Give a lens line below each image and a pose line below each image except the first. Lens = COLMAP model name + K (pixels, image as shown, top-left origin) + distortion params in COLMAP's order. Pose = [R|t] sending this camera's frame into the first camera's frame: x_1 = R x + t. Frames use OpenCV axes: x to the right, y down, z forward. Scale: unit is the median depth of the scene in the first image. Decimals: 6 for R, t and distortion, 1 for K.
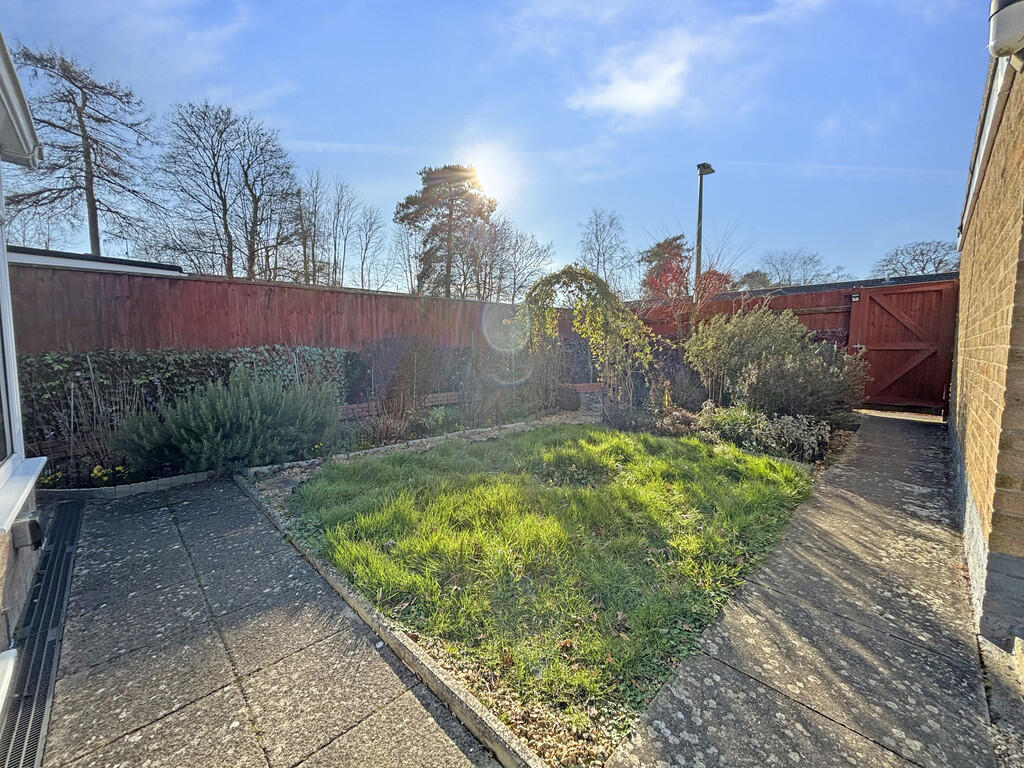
lens RADIAL K [[410.8, 0, 510.1], [0, 410.8, 383.3], [0, 0, 1]] dist [0.002239, -0.001124]
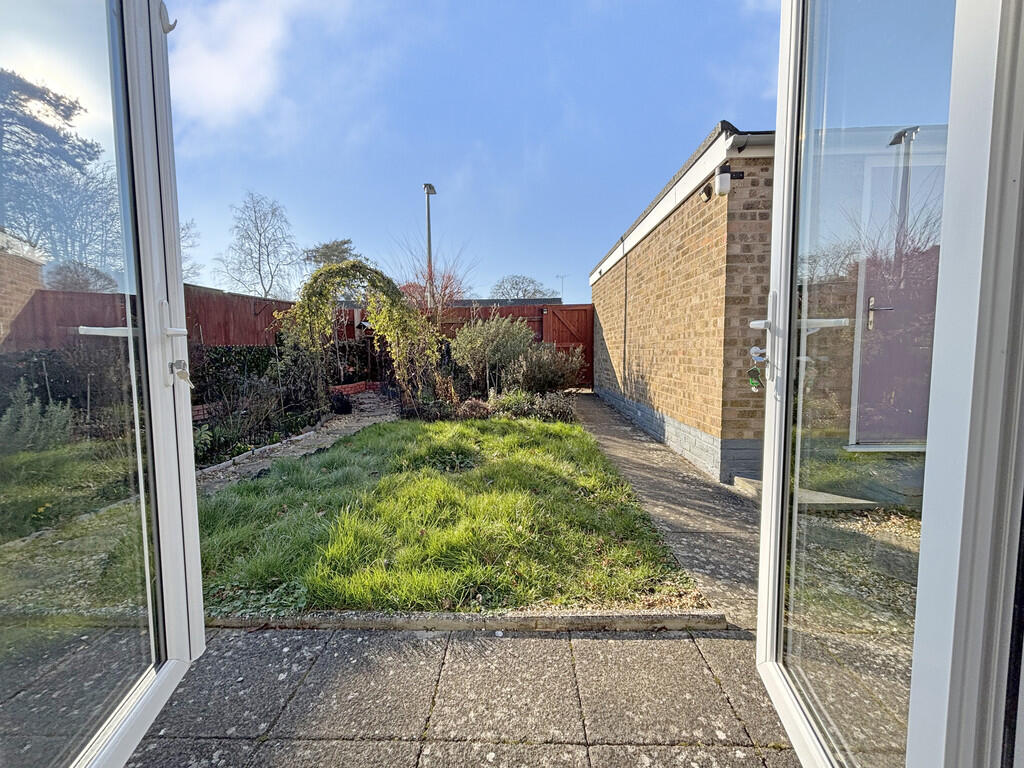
lens RADIAL K [[410.8, 0, 509.2], [0, 410.8, 381.4], [0, 0, 1]] dist [0.002239, -0.001124]
pose [[0.718587, -0.060368, 0.692812, -0.041196], [0.069763, 0.997457, 0.014554, 0.000977], [-0.691929, 0.037874, 0.720971, 0.010999]]
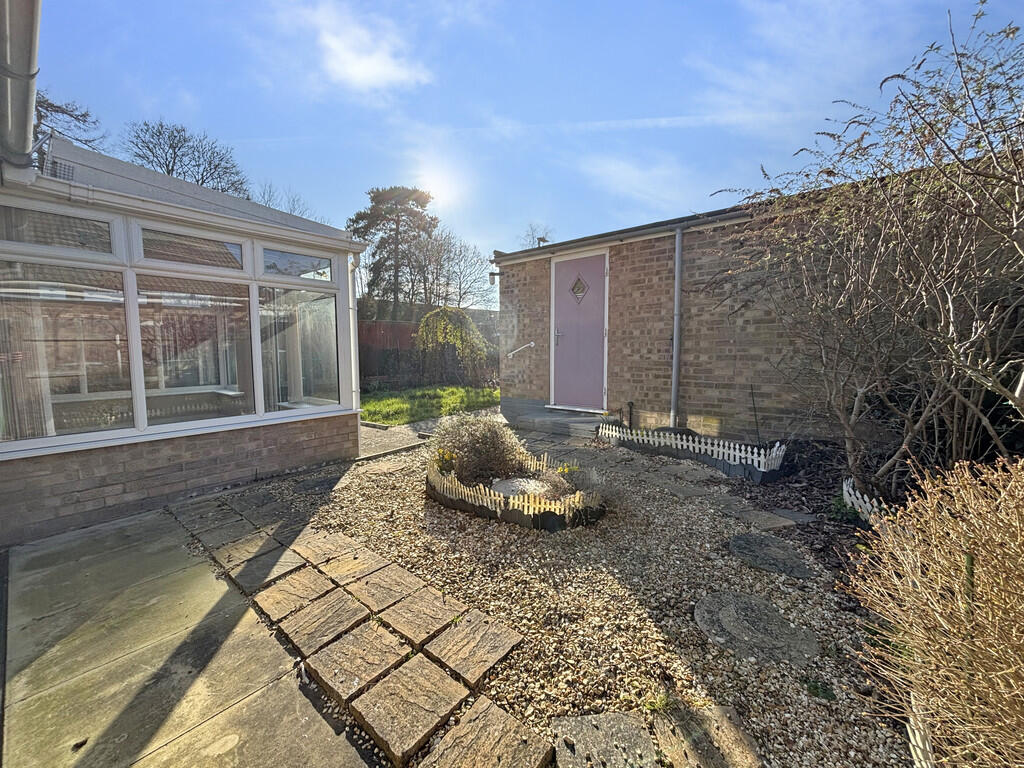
lens RADIAL K [[410.8, 0, 509.6], [0, 410.8, 380.8], [0, 0, 1]] dist [0.002239, -0.001124]
pose [[0.994339, -0.017199, 0.104853, 0.035076], [0.017894, 0.999824, -0.005694, 0.011664], [-0.104737, 0.007538, 0.994471, -0.140655]]
